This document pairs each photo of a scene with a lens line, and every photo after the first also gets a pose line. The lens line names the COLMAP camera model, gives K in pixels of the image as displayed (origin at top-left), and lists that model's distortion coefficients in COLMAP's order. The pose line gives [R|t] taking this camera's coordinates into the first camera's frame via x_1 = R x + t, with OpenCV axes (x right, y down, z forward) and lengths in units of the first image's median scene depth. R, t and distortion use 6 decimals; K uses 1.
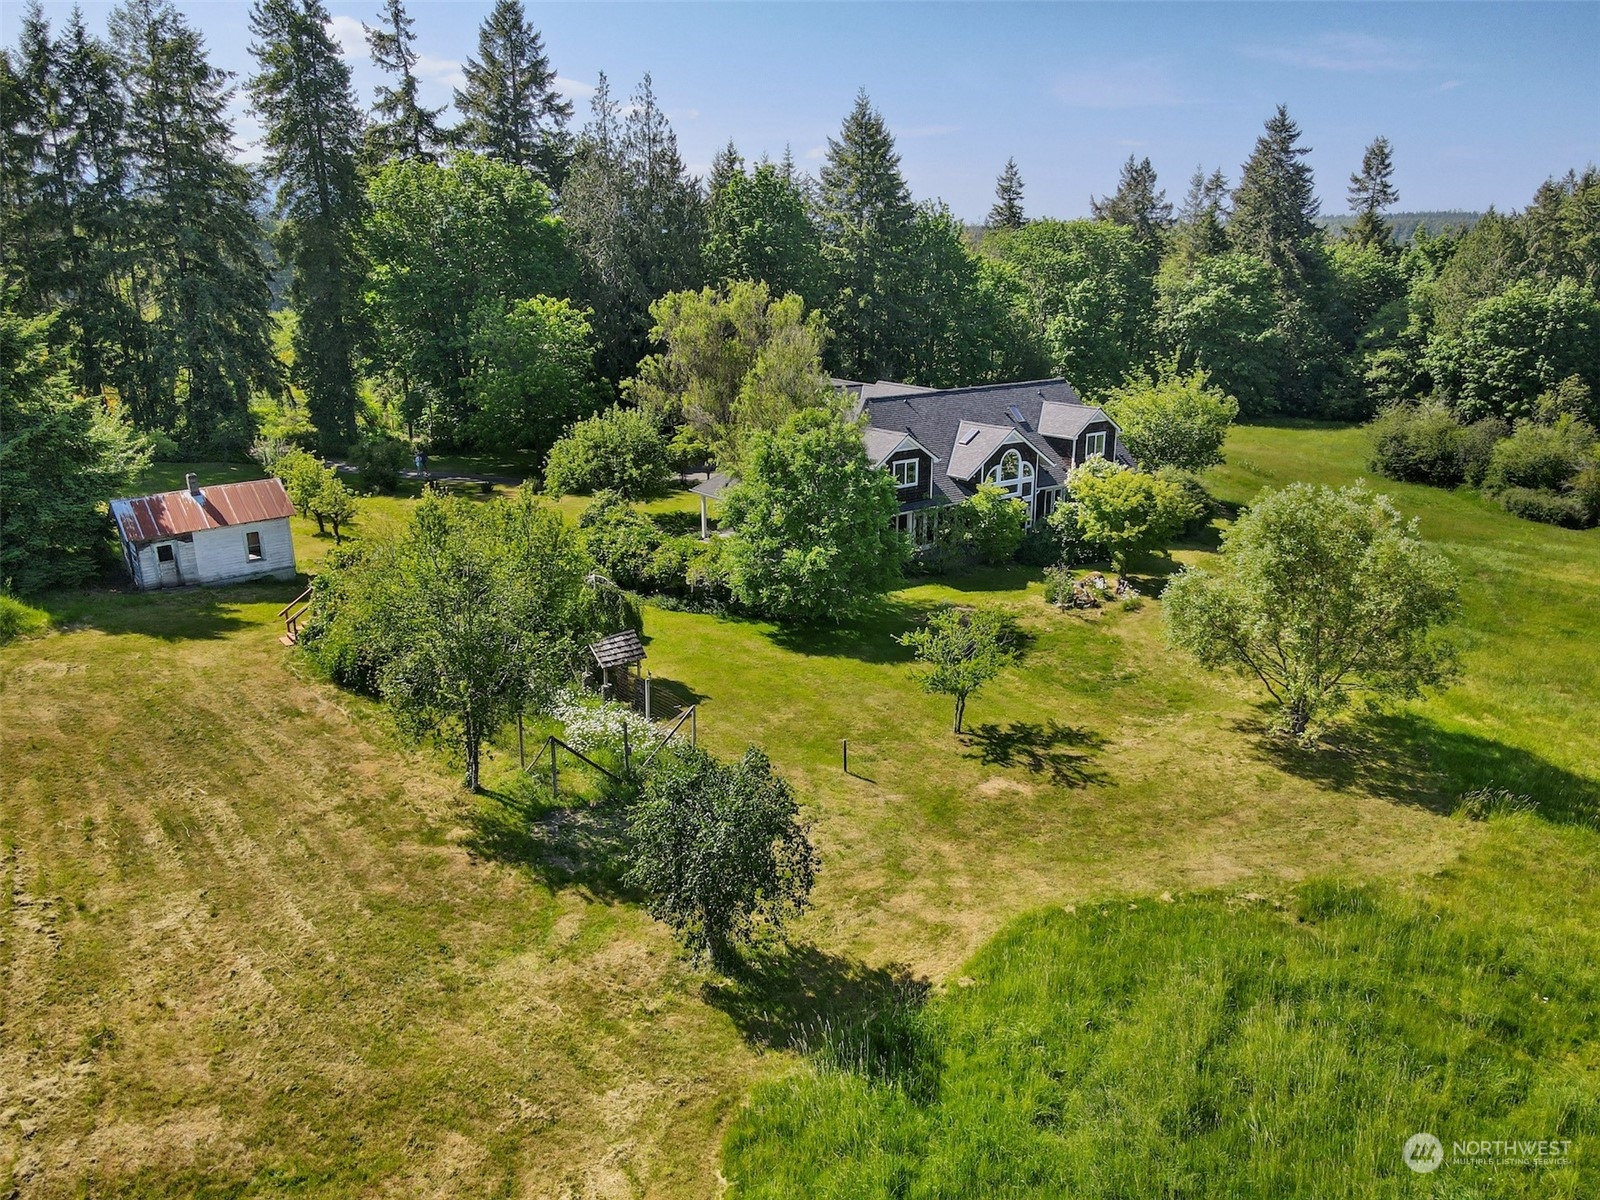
lens RADIAL K [[1198.8, 0, 800.0], [0, 1198.8, 600.0], [0, 0, 1]] dist [0.006065, 0.034819]
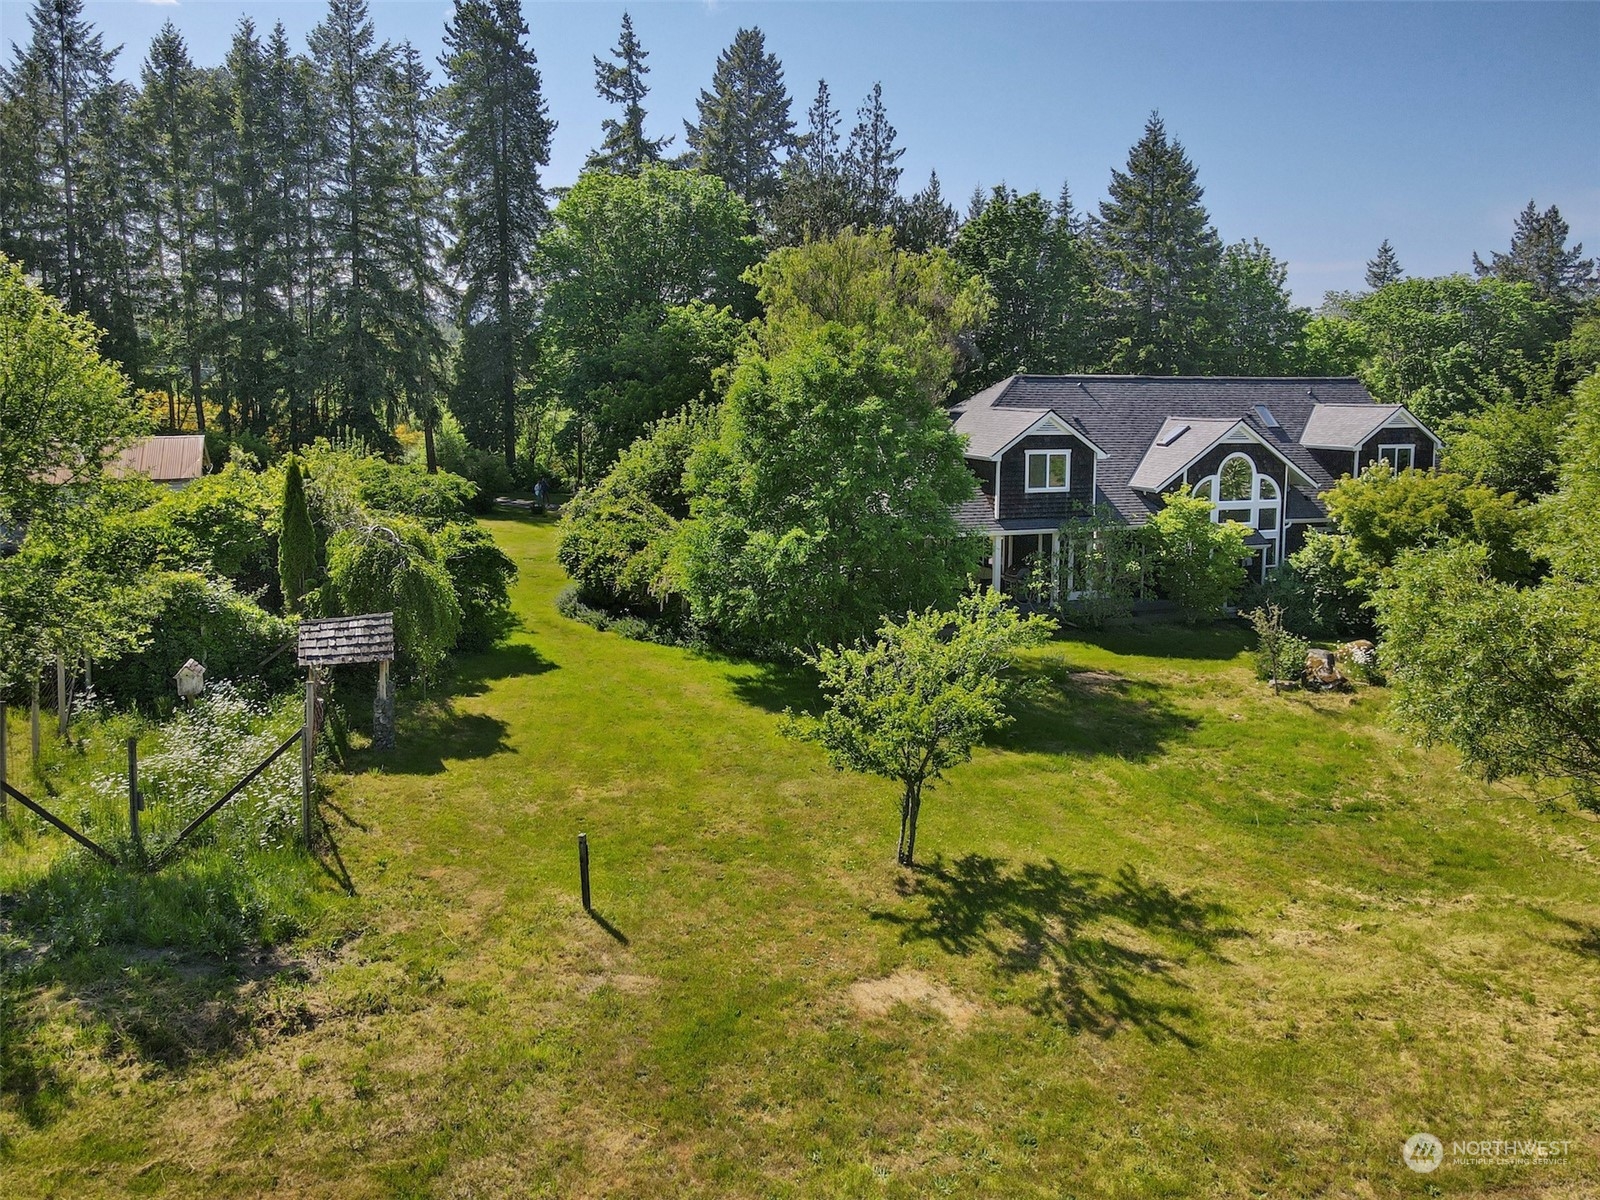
lens RADIAL K [[1212.9, 0, 800.4], [0, 1212.9, 512.2], [0, 0, 1]] dist [0.019728, 0.005940]
pose [[0.954557, 0.038663, -0.295510, 0.145665], [-0.091794, 0.981487, -0.168101, 0.037088], [0.283540, 0.187588, 0.940434, 0.322587]]
